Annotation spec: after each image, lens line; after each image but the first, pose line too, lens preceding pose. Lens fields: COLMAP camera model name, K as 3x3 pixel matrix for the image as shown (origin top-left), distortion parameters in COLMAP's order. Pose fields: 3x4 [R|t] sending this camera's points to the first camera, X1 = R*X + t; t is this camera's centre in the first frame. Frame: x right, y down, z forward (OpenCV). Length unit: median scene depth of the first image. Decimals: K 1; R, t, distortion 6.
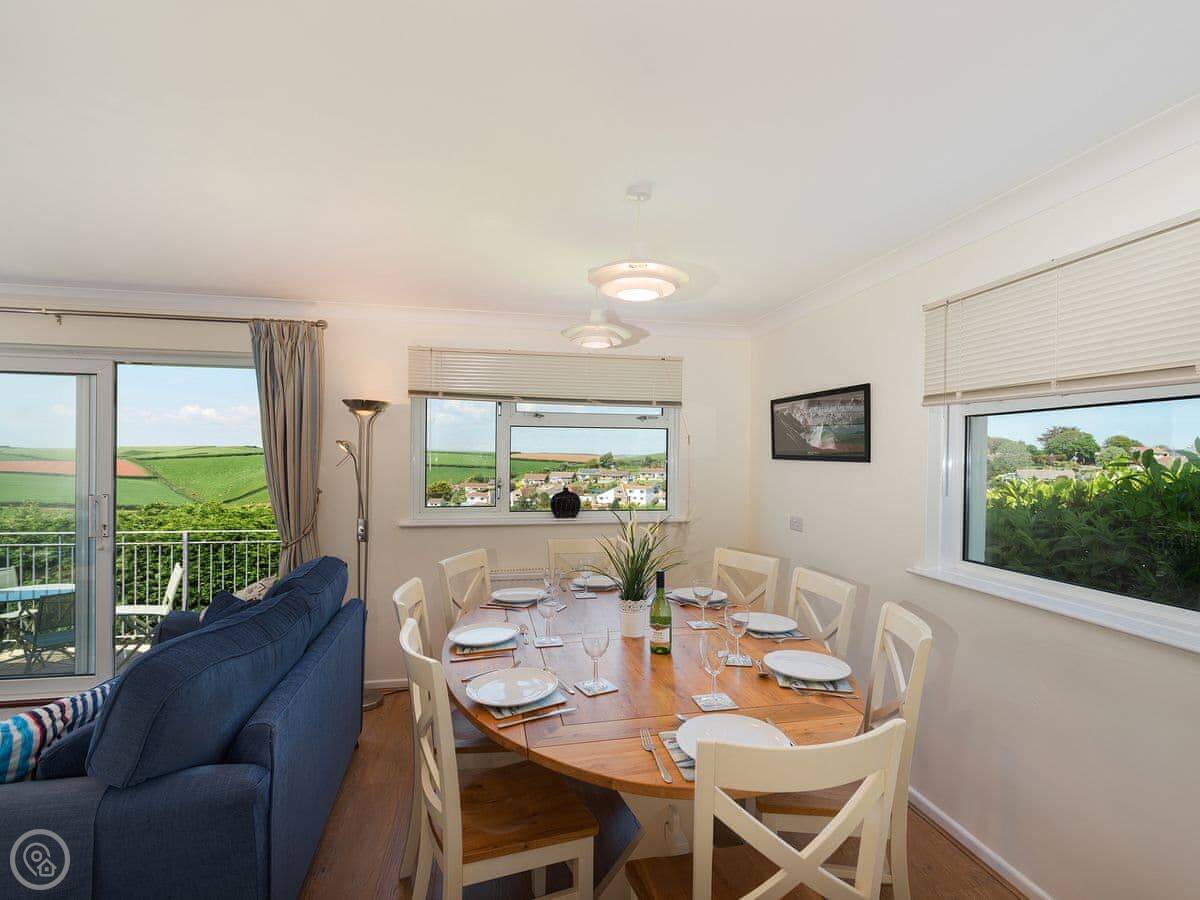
lens RADIAL K [[596.2, 0, 607.7], [0, 596.2, 454.2], [0, 0, 1]] dist [-0.002428, -0.000554]
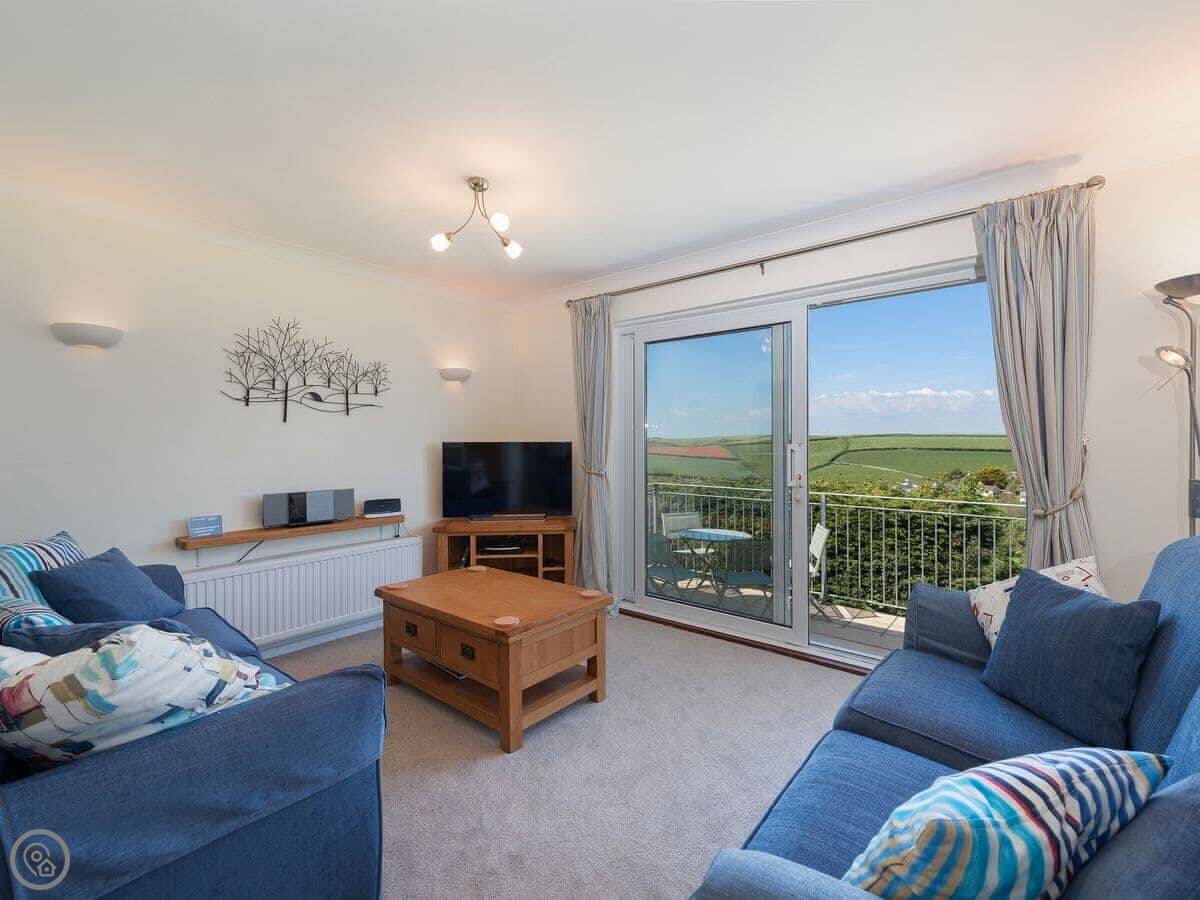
lens RADIAL K [[545.0, 0, 602.3], [0, 545.0, 443.2], [0, 0, 1]] dist [0.001764, 0.000532]
pose [[0.627434, -0.008185, -0.778627, -0.066053], [0.012818, 0.999918, -0.000183, 0.011763], [0.778564, -0.009866, 0.627487, 0.036401]]
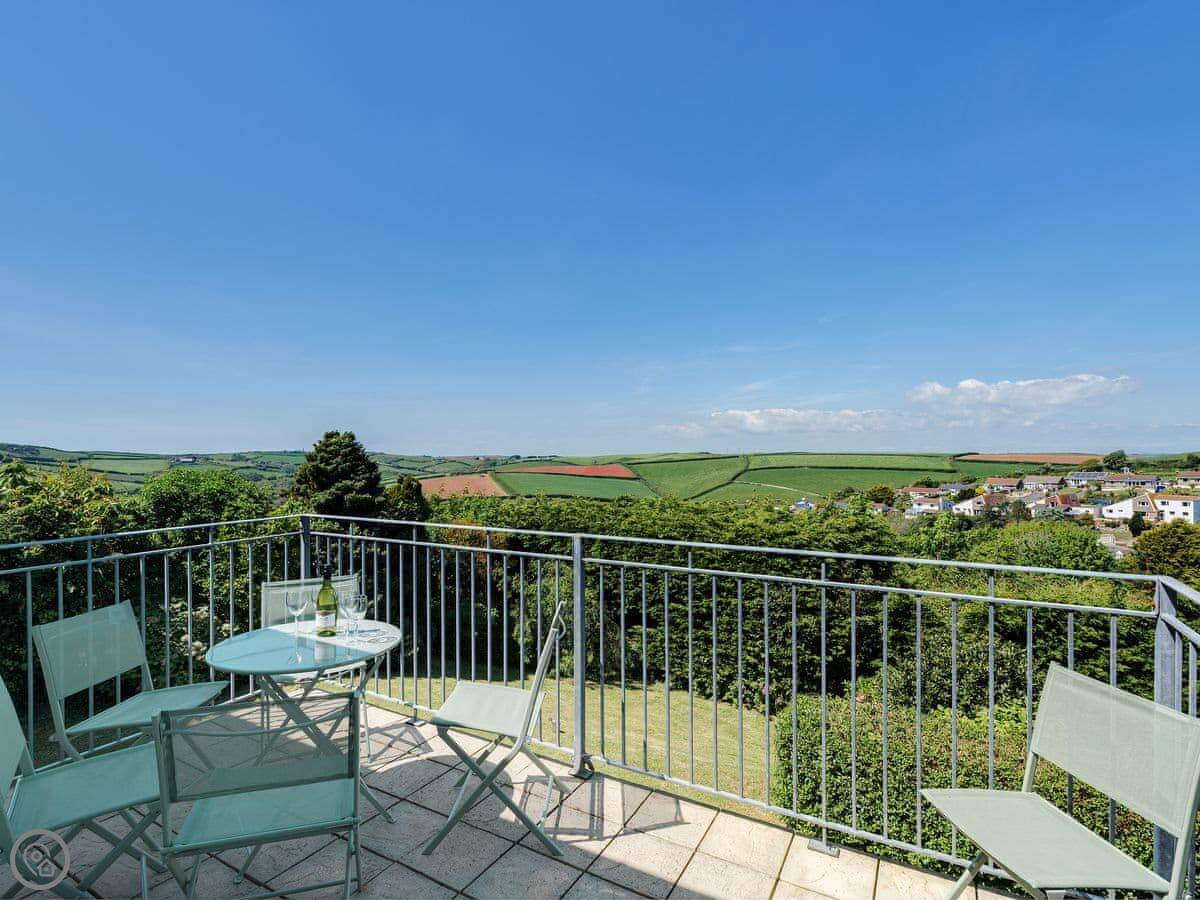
lens RADIAL K [[596.2, 0, 607.7], [0, 596.2, 454.2], [0, 0, 1]] dist [-0.002428, -0.000554]
pose [[0.764178, -0.015945, -0.644808, -0.115908], [0.012464, 0.999873, -0.009954, 0.021297], [0.644885, -0.000430, 0.764280, 0.196385]]
